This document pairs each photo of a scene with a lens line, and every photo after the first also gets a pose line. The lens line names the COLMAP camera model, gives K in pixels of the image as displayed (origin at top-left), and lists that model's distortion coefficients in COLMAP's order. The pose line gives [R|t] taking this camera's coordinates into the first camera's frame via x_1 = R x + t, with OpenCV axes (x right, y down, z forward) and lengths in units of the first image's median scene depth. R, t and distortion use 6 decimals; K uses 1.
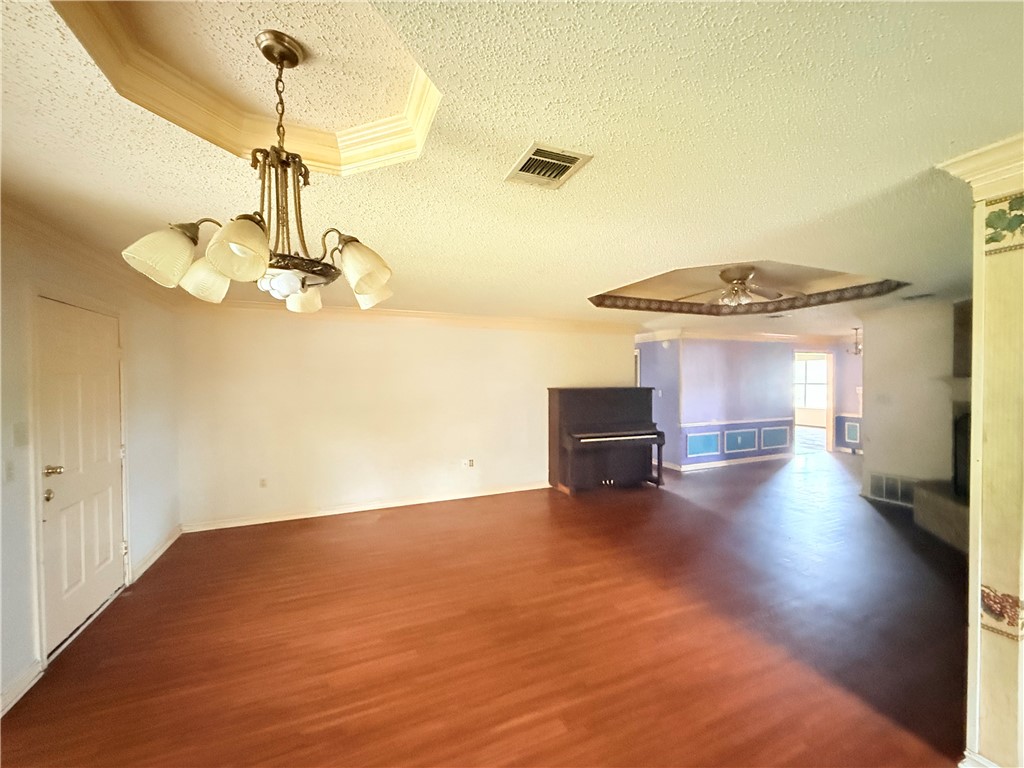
lens RADIAL K [[405.8, 0, 507.3], [0, 405.8, 384.1], [0, 0, 1]] dist [-0.000117, -0.000157]
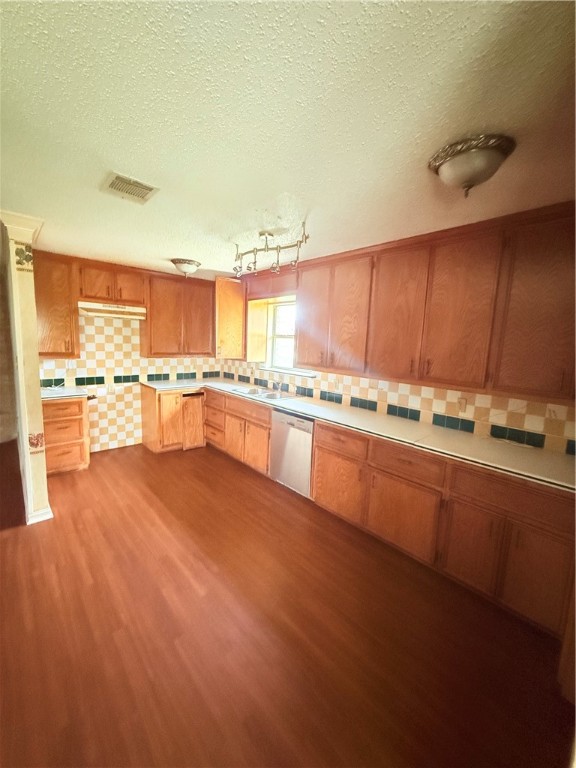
lens RADIAL K [[304.3, 0, 287.6], [0, 304.3, 380.9], [0, 0, 1]] dist [-0.000117, -0.000157]
pose [[-0.335989, -0.126856, 0.933284, -0.698217], [-0.025158, 0.991744, 0.125745, -0.004324], [-0.941530, 0.018770, -0.336407, 0.276018]]
